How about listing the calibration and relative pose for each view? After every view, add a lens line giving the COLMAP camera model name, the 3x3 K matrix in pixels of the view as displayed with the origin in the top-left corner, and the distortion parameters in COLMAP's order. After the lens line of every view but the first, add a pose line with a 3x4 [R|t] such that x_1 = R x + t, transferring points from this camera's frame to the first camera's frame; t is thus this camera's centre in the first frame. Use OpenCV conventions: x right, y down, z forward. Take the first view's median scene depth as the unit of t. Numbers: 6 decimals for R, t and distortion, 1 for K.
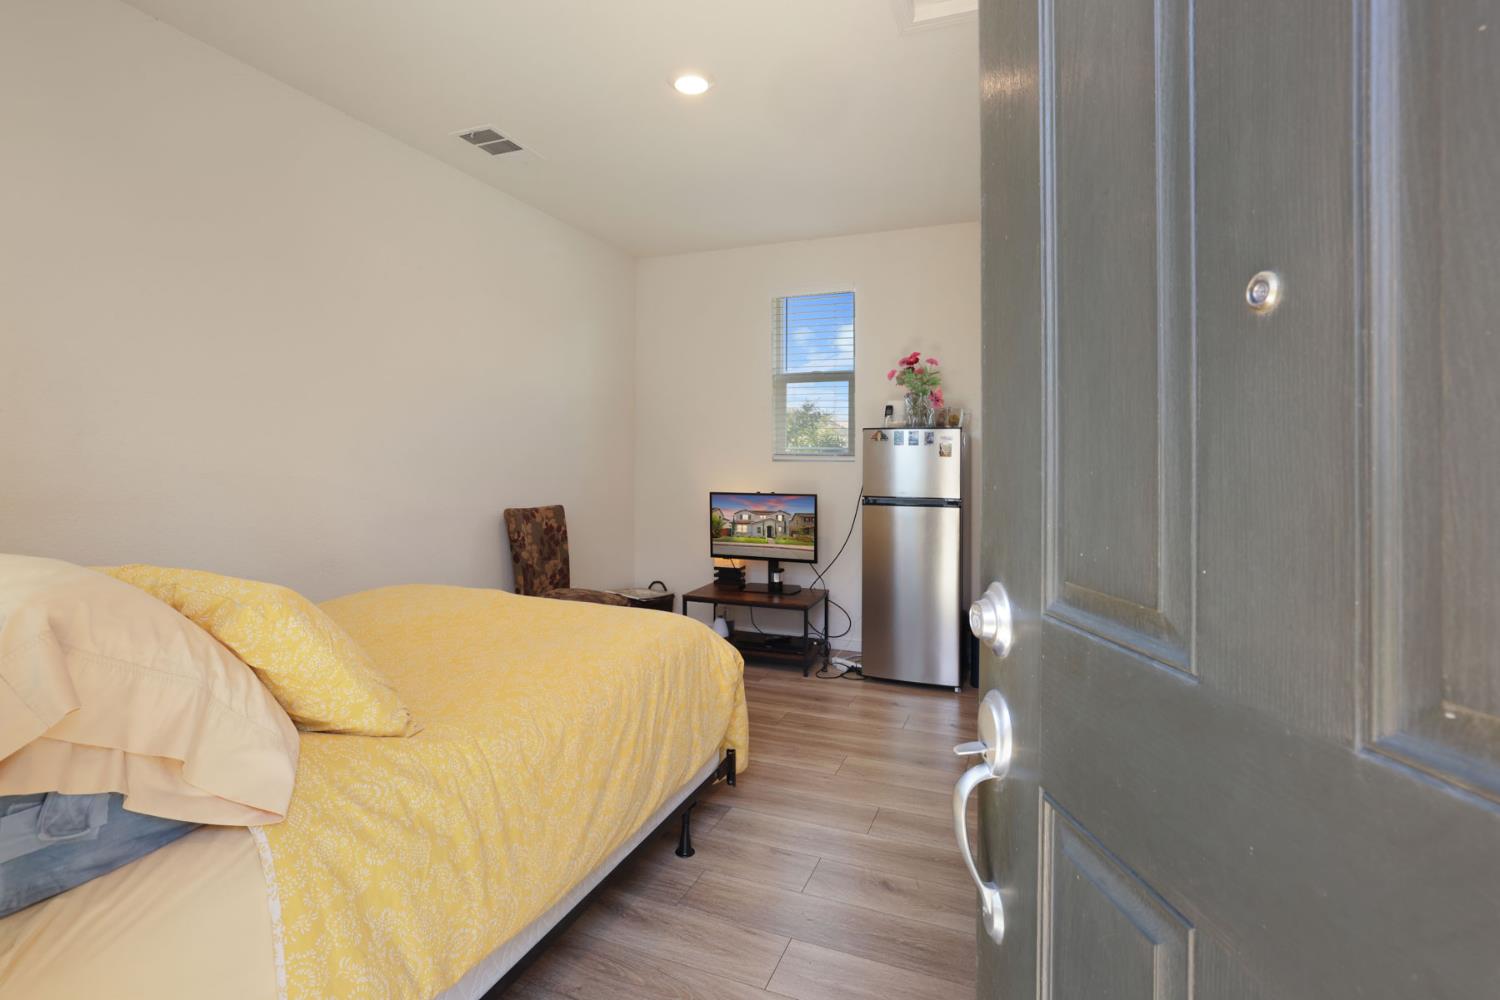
lens RADIAL K [[702.7, 0, 743.7], [0, 702.7, 451.8], [0, 0, 1]] dist [0.005002, -0.000016]
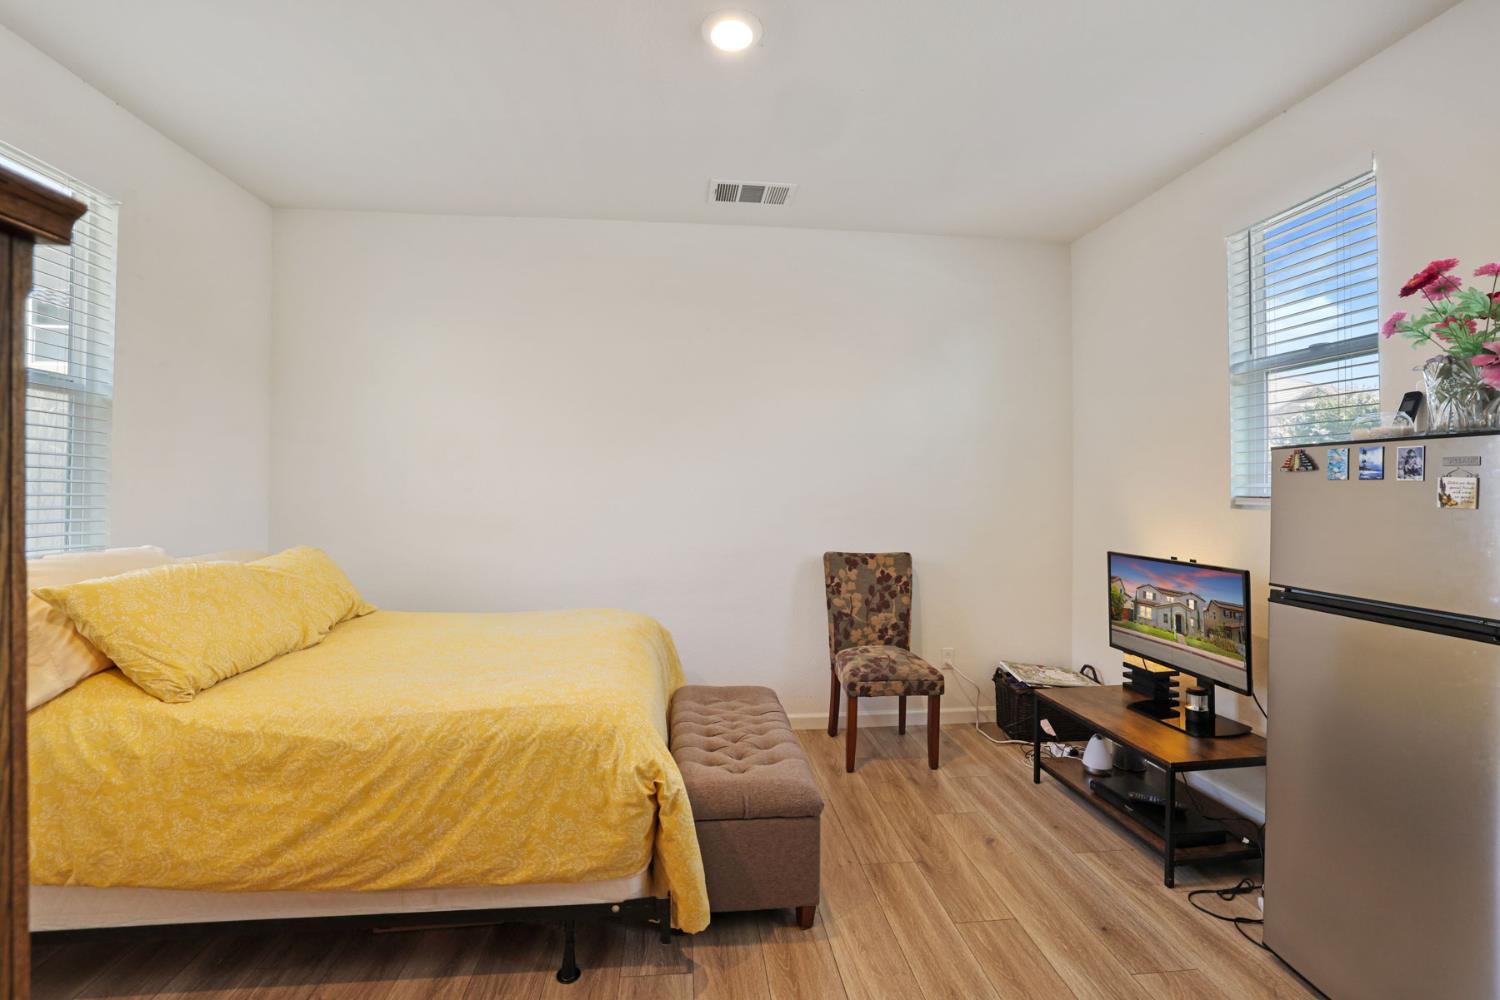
lens RADIAL K [[648.9, 0, 749.7], [0, 648.9, 490.8], [0, 0, 1]] dist [-0.018763, 0.000307]
pose [[0.486031, -0.003218, -0.873936, 0.351400], [0.004318, 0.999990, -0.001280, -0.003024], [0.873931, -0.003151, 0.486040, 0.411729]]
